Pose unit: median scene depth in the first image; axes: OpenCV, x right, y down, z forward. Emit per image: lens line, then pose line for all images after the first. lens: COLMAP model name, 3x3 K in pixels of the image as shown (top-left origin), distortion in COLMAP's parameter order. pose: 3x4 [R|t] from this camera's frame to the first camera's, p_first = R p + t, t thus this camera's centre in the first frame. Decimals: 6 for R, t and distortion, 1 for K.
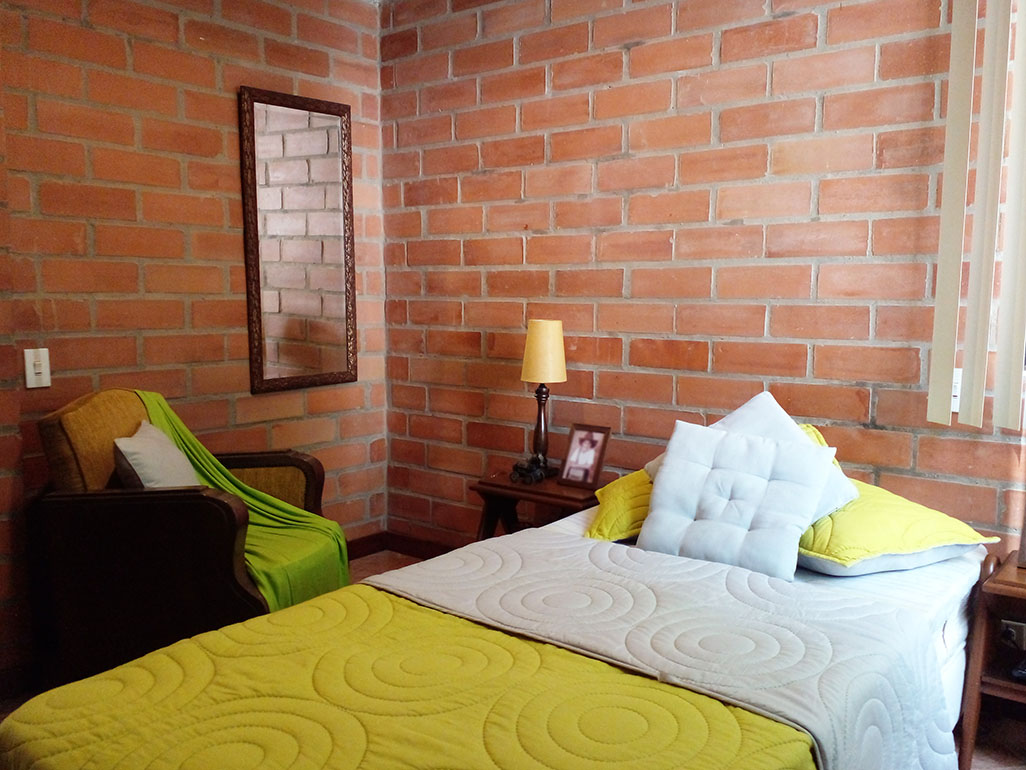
lens RADIAL K [[847.2, 0, 513.0], [0, 847.2, 385.0], [0, 0, 1]] dist [0.009482, -0.003820]
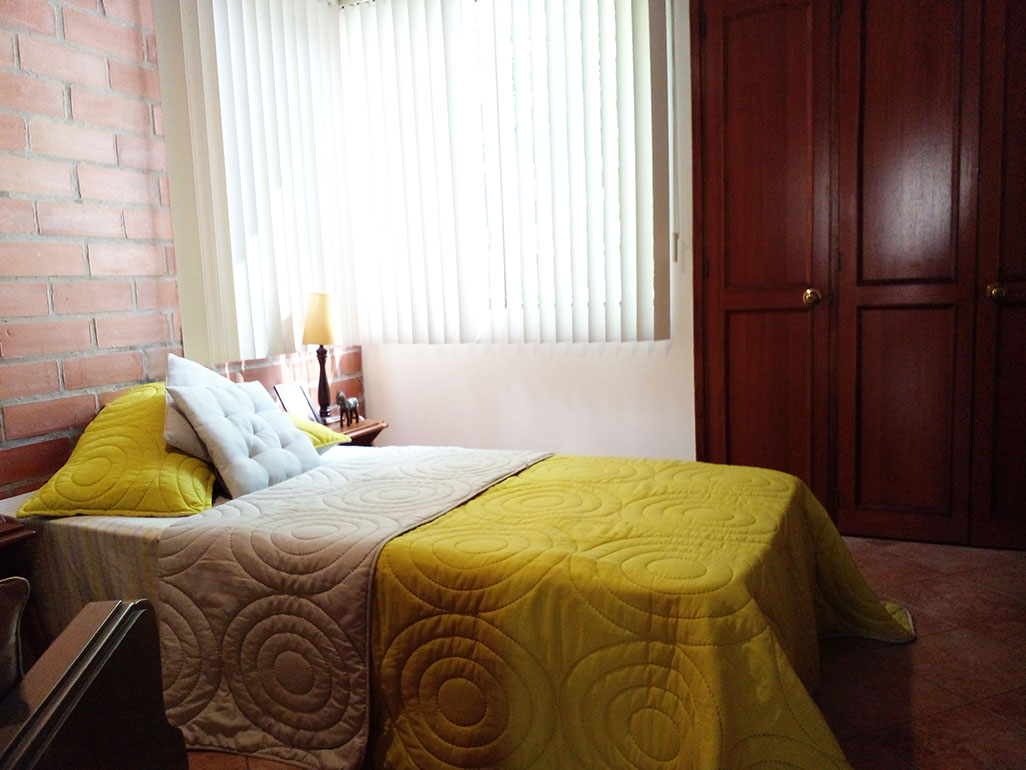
lens RADIAL K [[847.2, 0, 513.0], [0, 847.2, 385.0], [0, 0, 1]] dist [0.009482, -0.003820]
pose [[-0.227075, -0.122506, 0.966141, -1.027007], [0.144376, 0.976860, 0.157798, -0.074703], [-0.963116, 0.175320, -0.204133, 0.913530]]
